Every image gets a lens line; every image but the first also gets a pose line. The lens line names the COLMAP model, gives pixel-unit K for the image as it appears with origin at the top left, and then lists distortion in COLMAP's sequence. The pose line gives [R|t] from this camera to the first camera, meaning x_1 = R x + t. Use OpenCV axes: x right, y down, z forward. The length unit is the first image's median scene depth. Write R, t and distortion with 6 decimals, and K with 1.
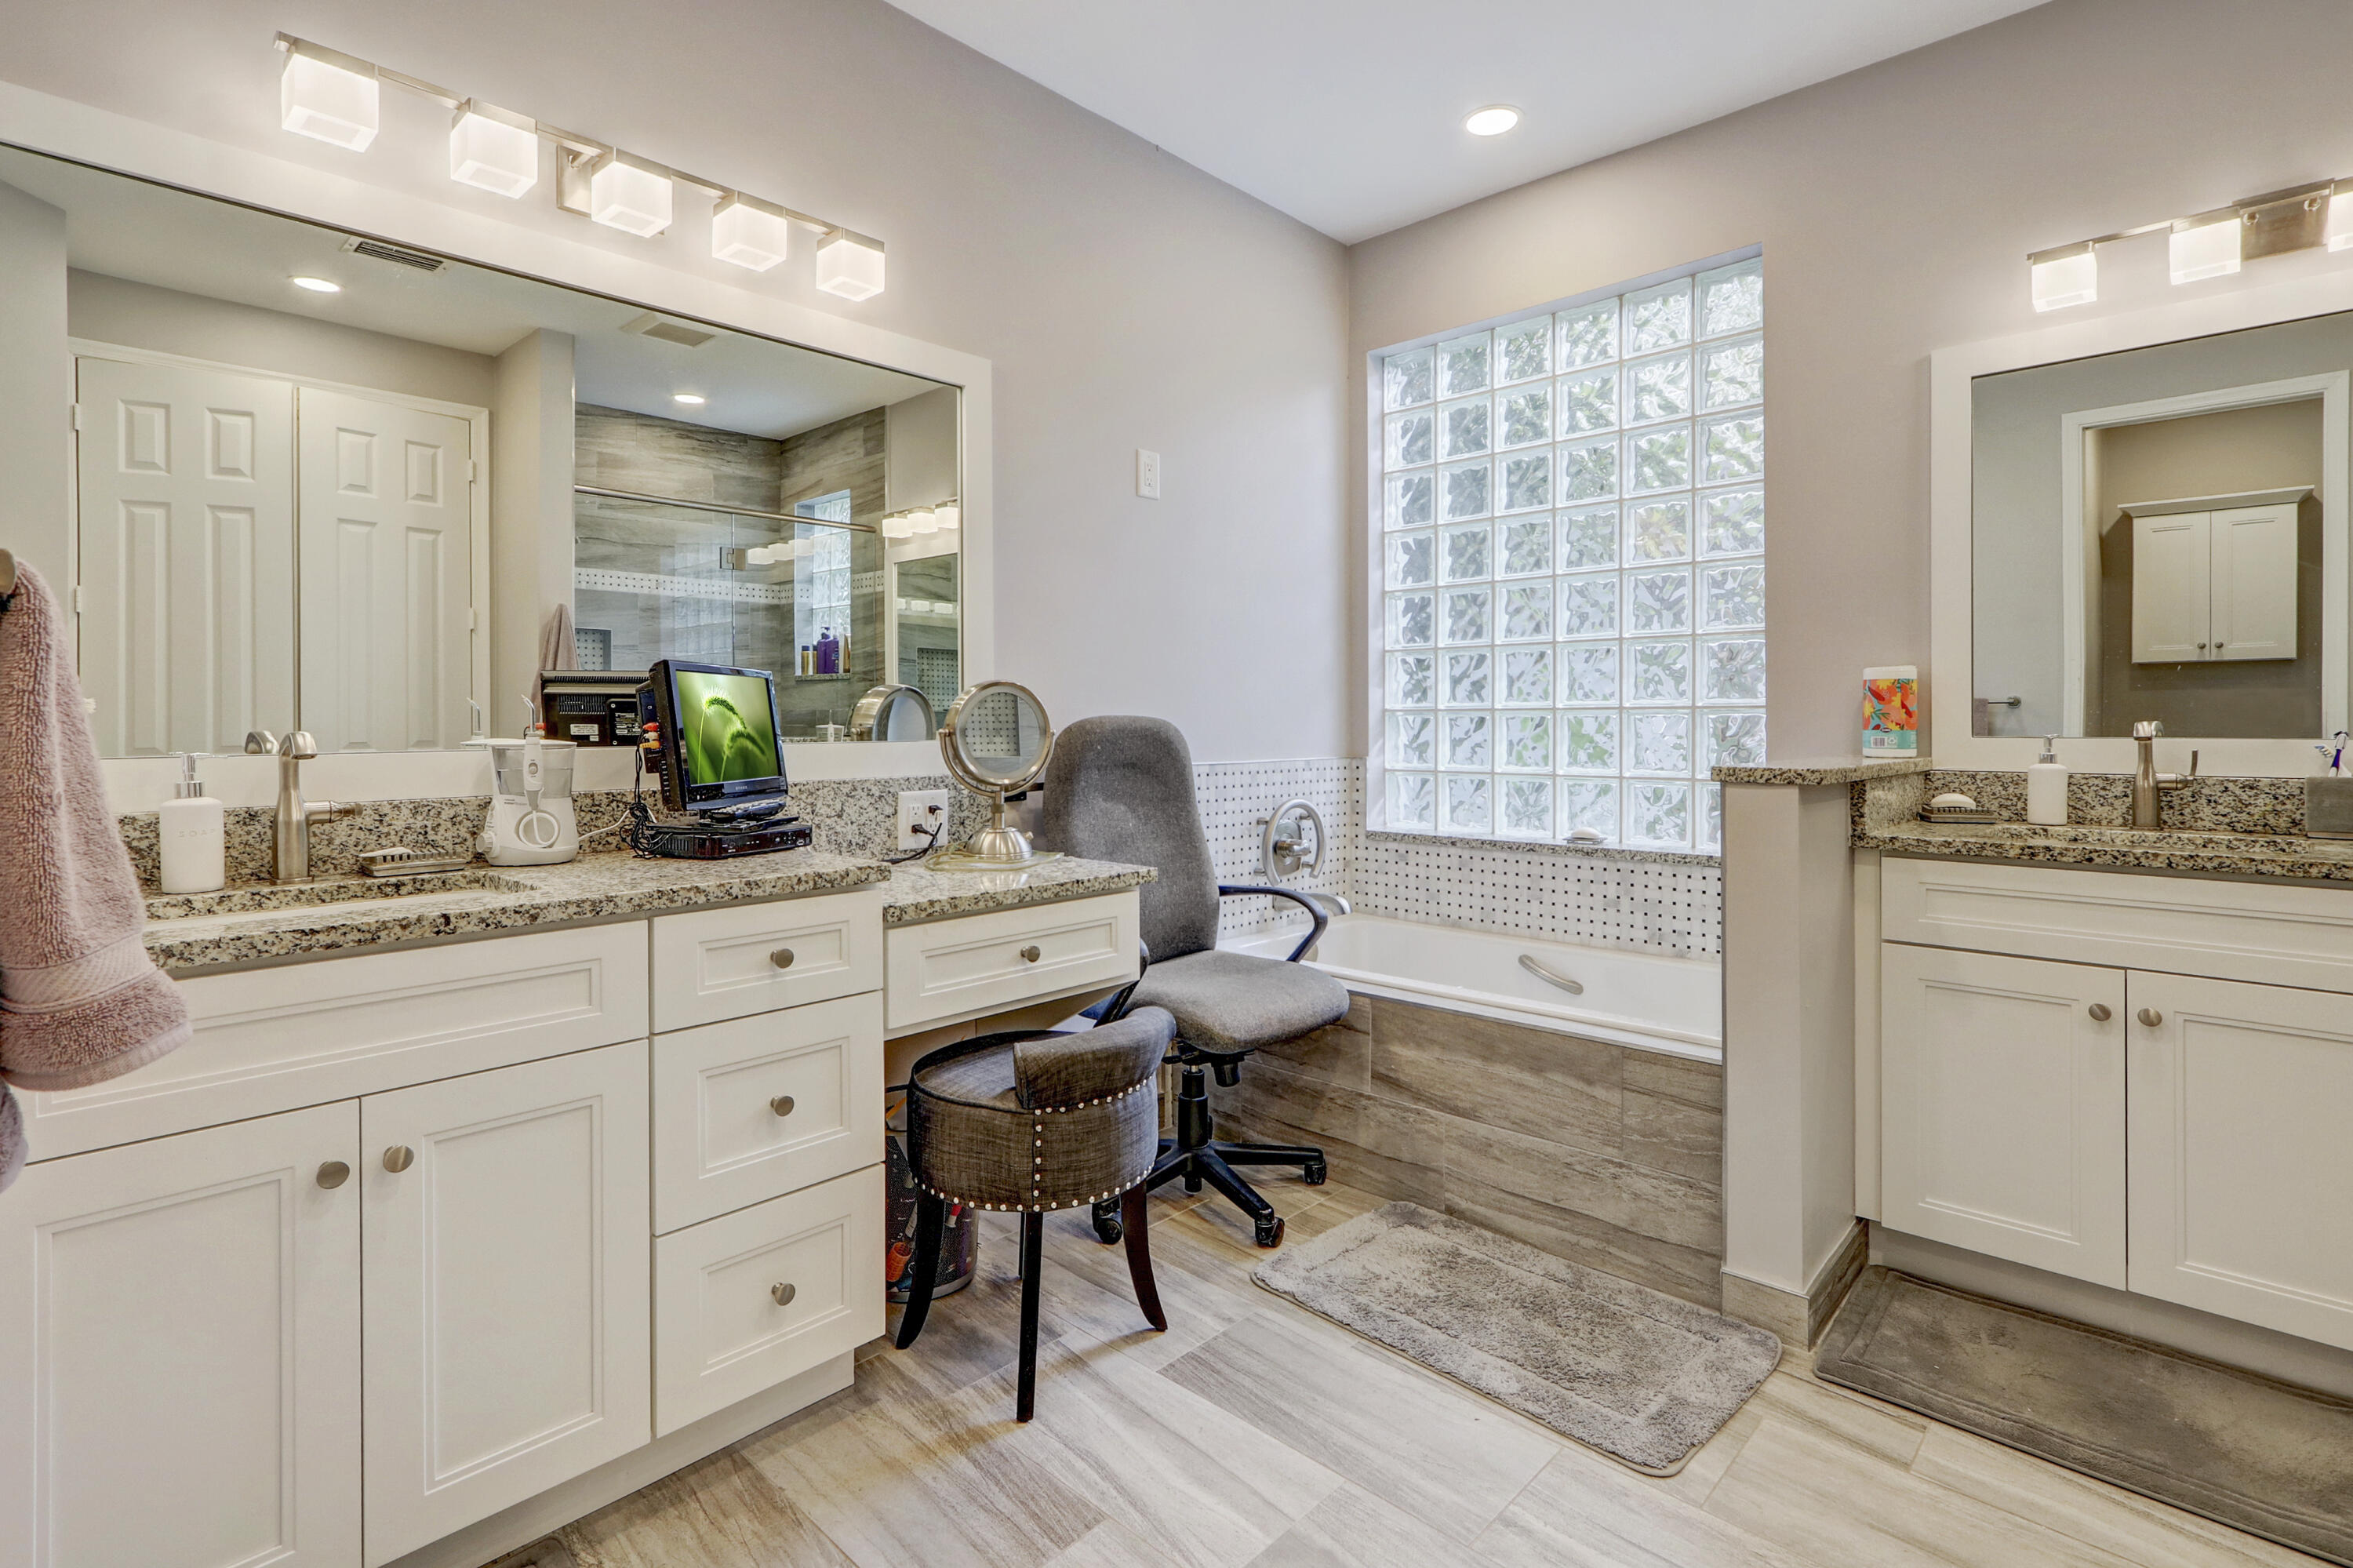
lens RADIAL K [[1117.0, 0, 1165.3], [0, 1117.0, 765.8], [0, 0, 1]] dist [-0.000064, 0.006056]
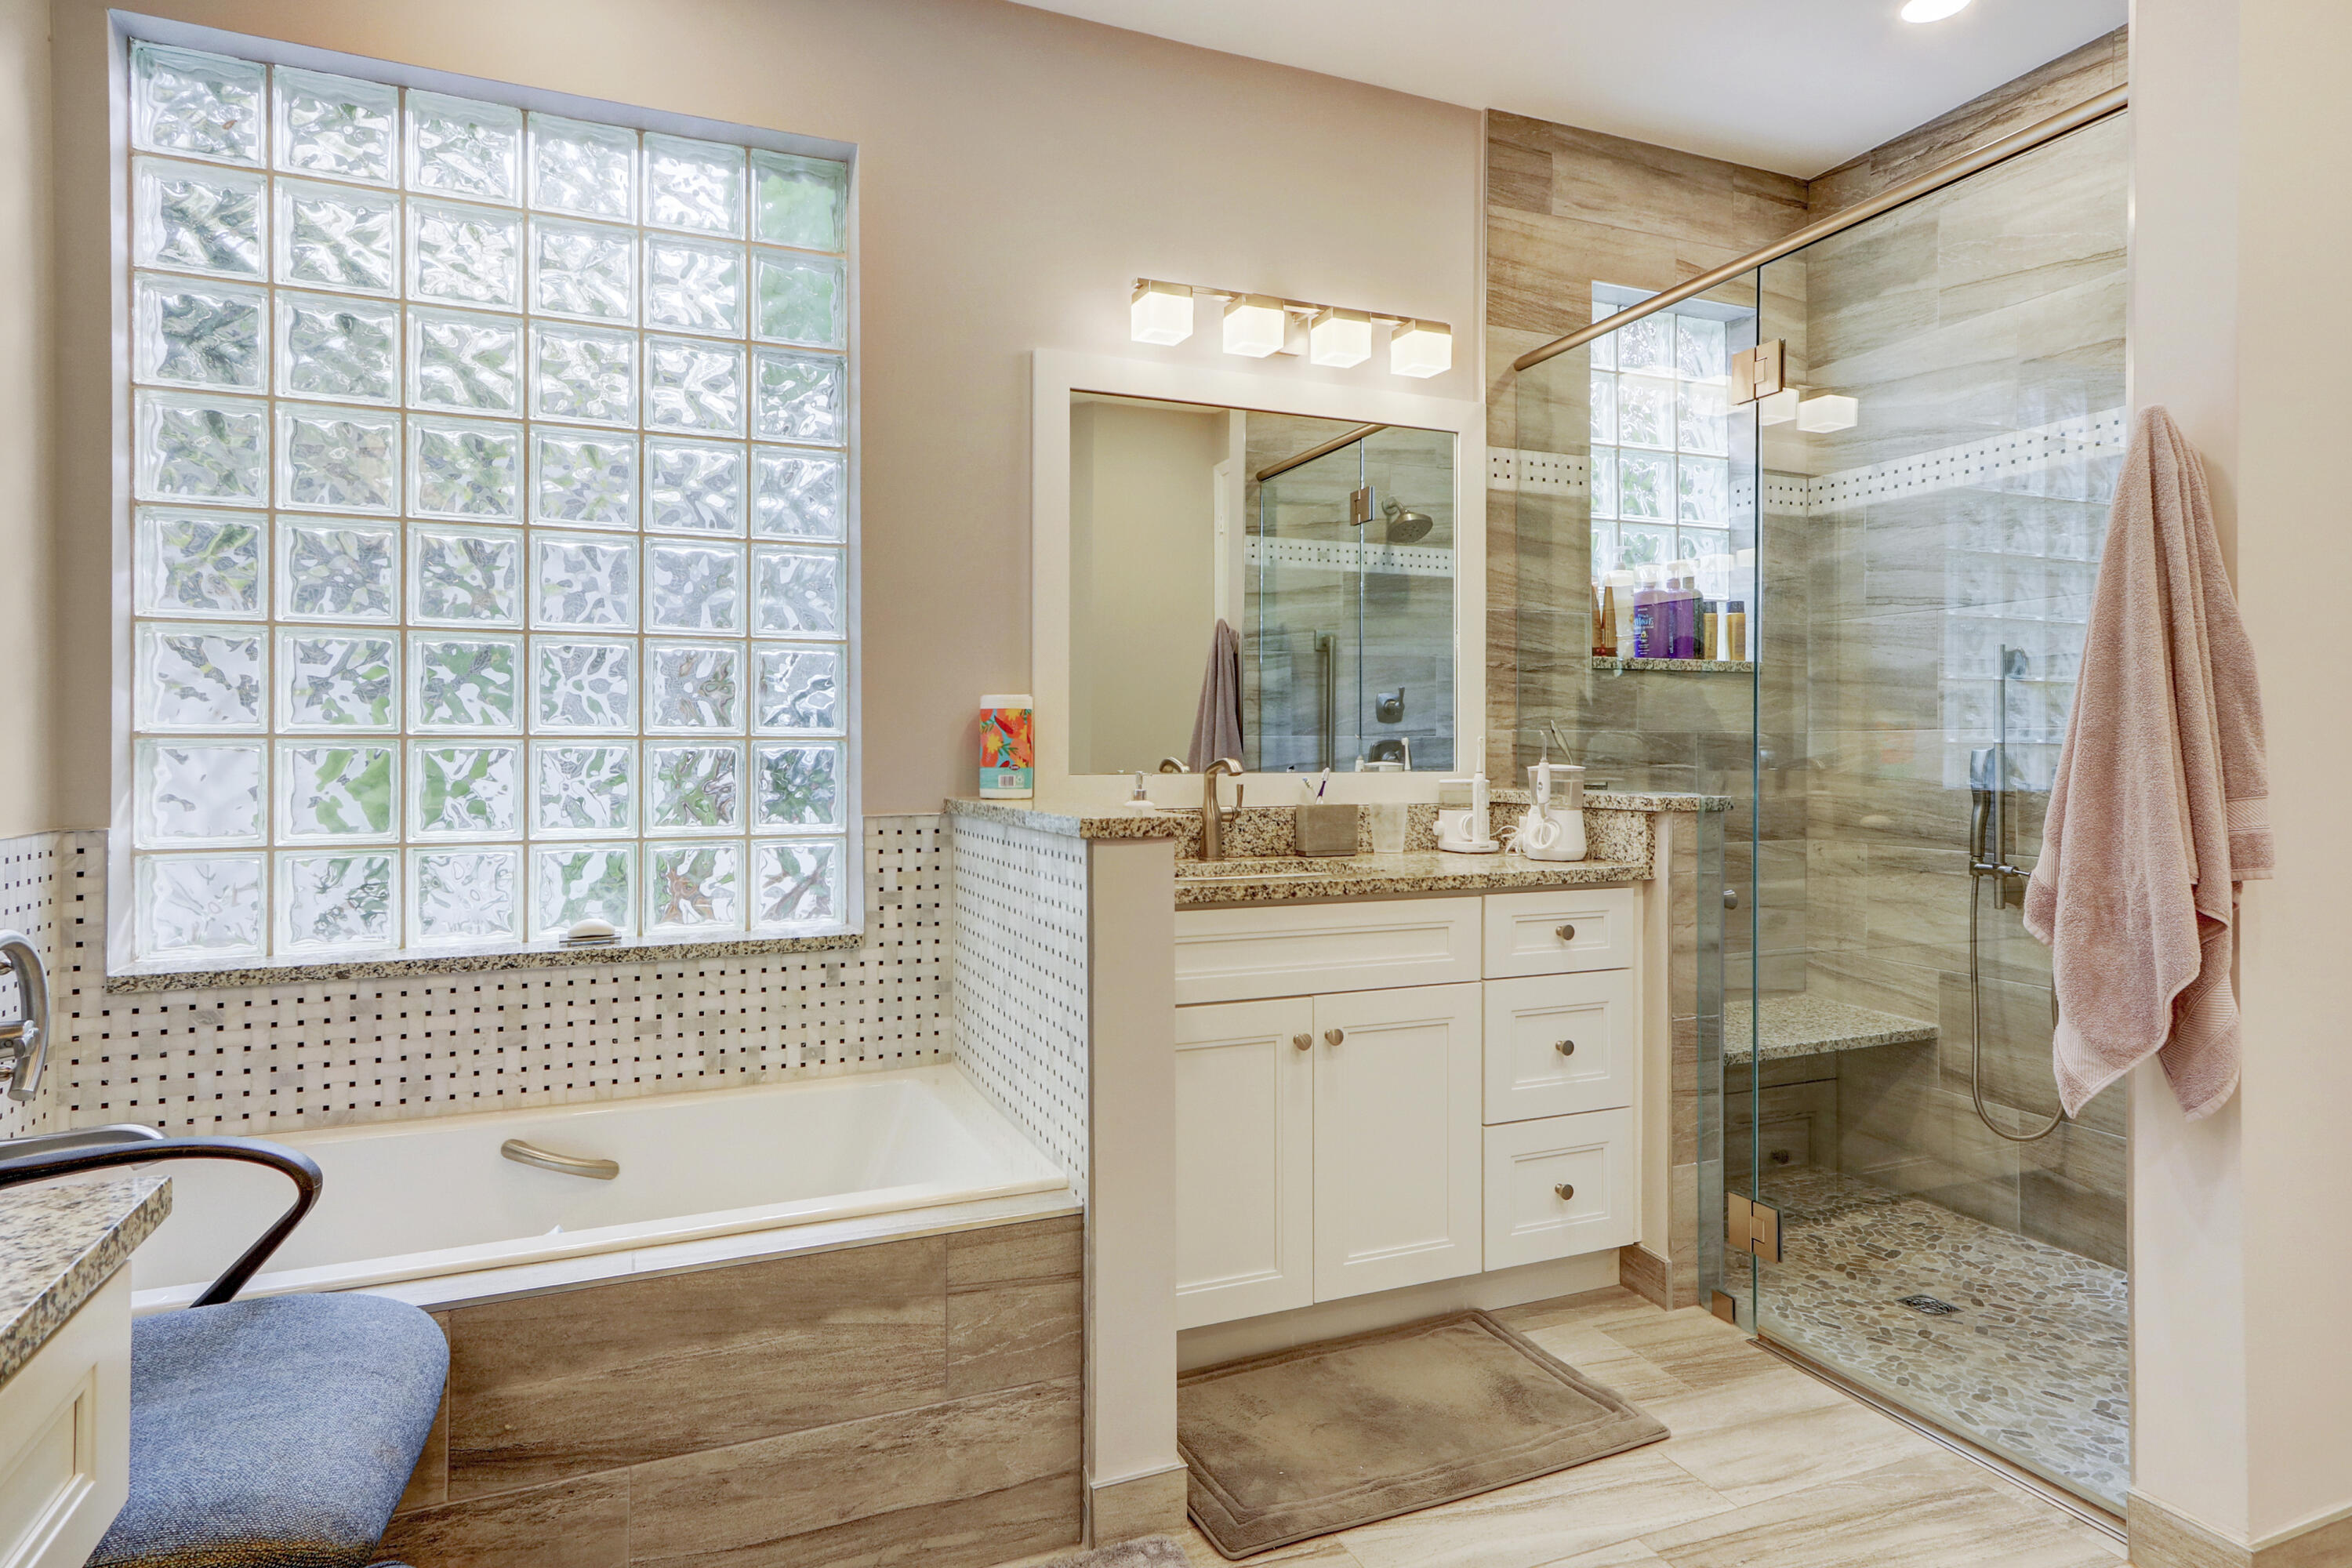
lens RADIAL K [[1297.7, 0, 1173.2], [0, 1297.7, 762.8], [0, 0, 1]] dist [-0.000226, 0.019299]
pose [[0.398851, -0.004977, 0.917002, -0.195947], [0.034144, 0.999372, -0.009427, -0.018268], [-0.916380, 0.035070, 0.398771, 0.407350]]
